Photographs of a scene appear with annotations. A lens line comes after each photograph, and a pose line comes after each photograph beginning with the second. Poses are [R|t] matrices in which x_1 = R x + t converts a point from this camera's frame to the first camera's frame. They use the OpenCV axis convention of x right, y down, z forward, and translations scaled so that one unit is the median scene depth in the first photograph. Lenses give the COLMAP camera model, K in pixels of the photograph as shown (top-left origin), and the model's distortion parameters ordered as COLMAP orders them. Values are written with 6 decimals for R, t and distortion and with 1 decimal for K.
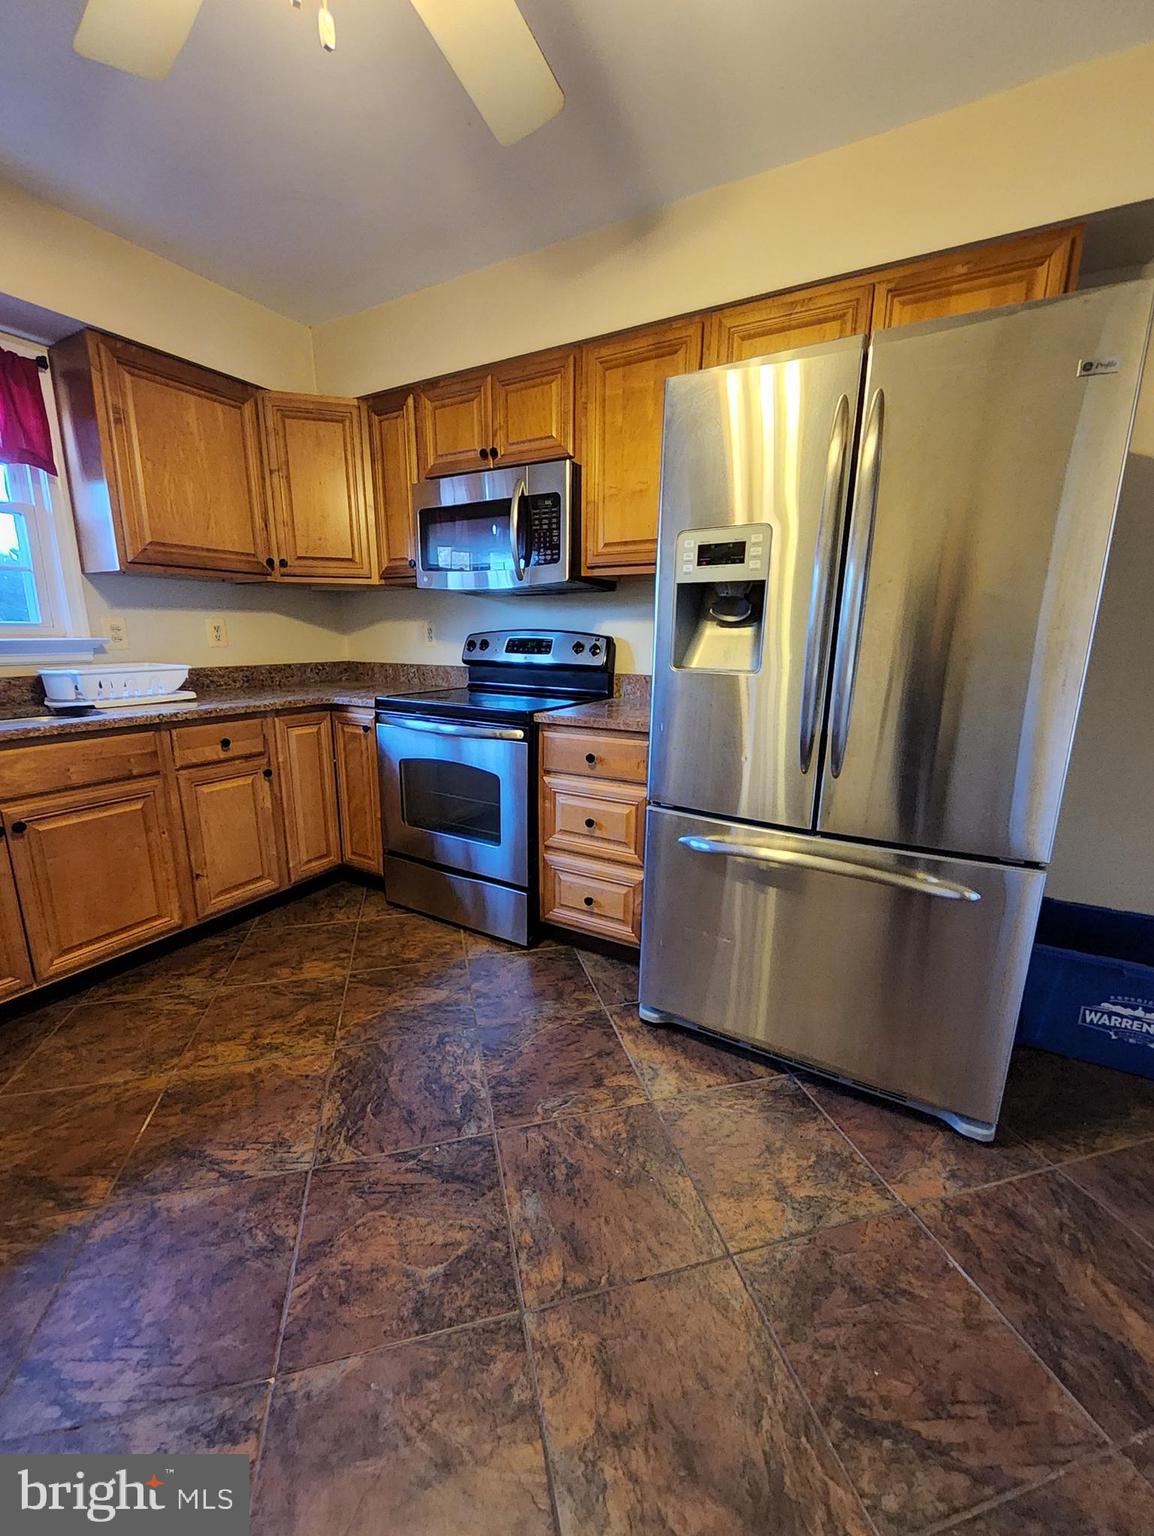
lens RADIAL K [[602.8, 0, 573.1], [0, 602.8, 769.1], [0, 0, 1]] dist [0.009900, -0.007587]
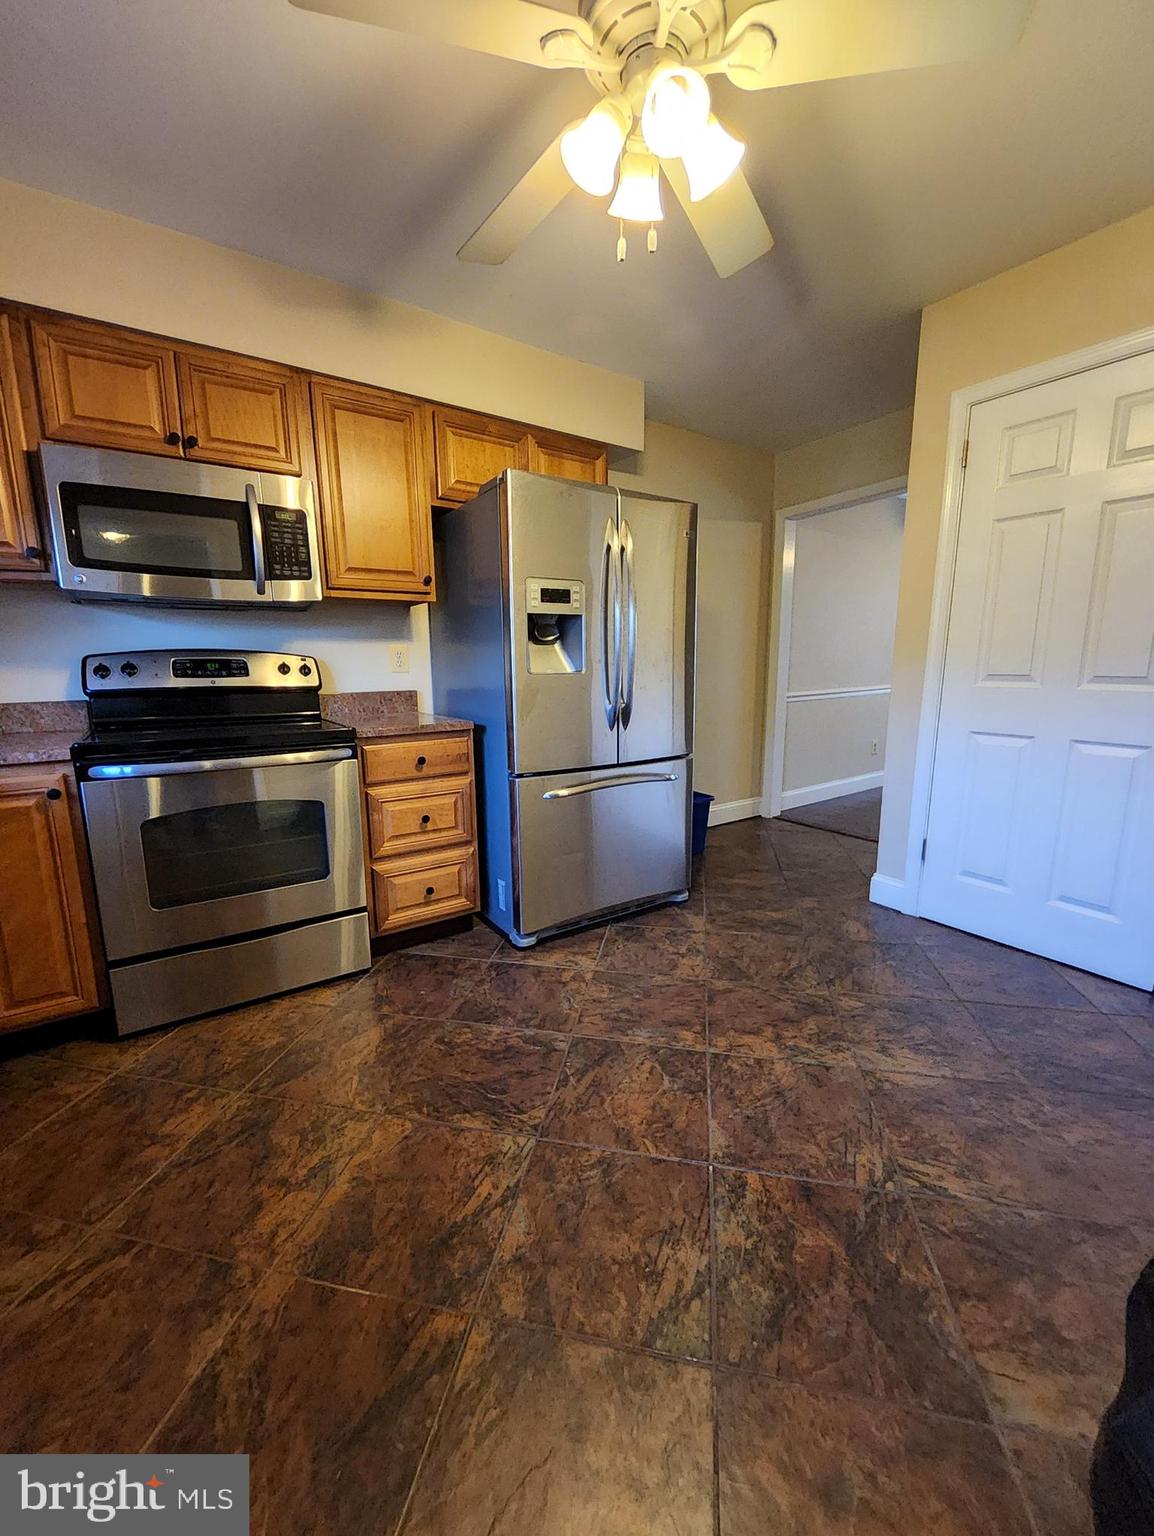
lens RADIAL K [[602.8, 0, 573.1], [0, 602.8, 769.1], [0, 0, 1]] dist [0.009900, -0.007587]
pose [[0.433910, -0.161684, 0.886330, -1.074572], [0.214862, 0.973951, 0.072480, -0.028964], [-0.874961, 0.158989, 0.457347, 0.309282]]
